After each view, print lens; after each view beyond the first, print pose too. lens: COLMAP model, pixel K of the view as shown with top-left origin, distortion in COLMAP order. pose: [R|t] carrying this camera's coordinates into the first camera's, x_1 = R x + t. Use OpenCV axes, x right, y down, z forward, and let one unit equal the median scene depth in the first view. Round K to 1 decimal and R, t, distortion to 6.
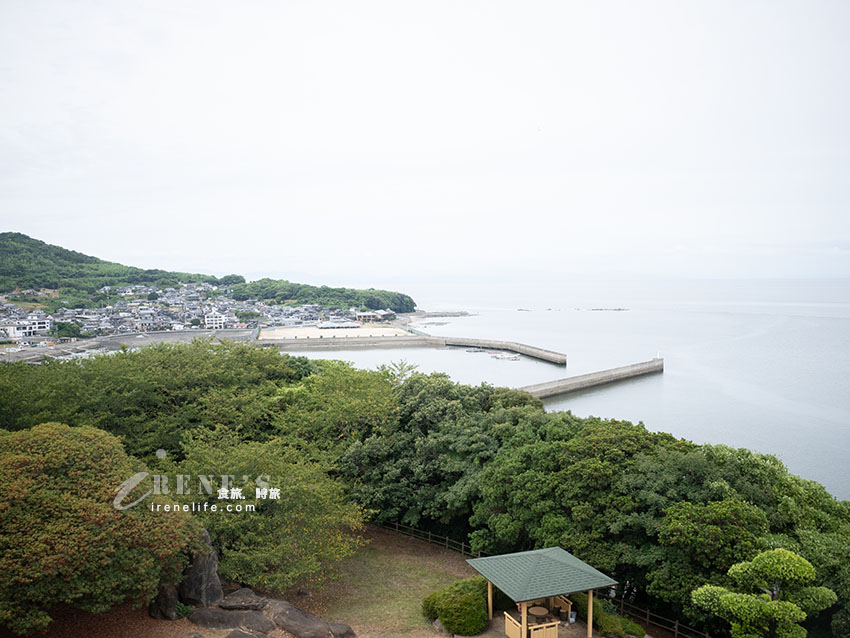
lens RADIAL K [[752.2, 0, 426.4], [0, 752.2, 321.1], [0, 0, 1]] dist [-0.048786, 0.032850]
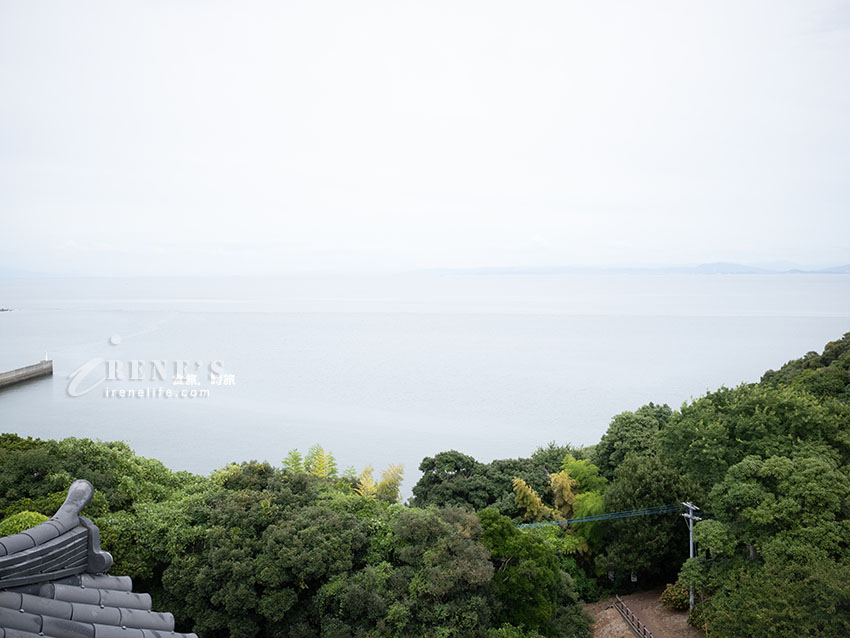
lens RADIAL K [[752.2, 0, 426.4], [0, 752.2, 321.1], [0, 0, 1]] dist [-0.048786, 0.032850]
pose [[0.721876, -0.036905, 0.691038, 0.052318], [0.034811, 0.999249, 0.017001, 0.003823], [-0.691146, 0.011783, 0.722619, -0.100321]]
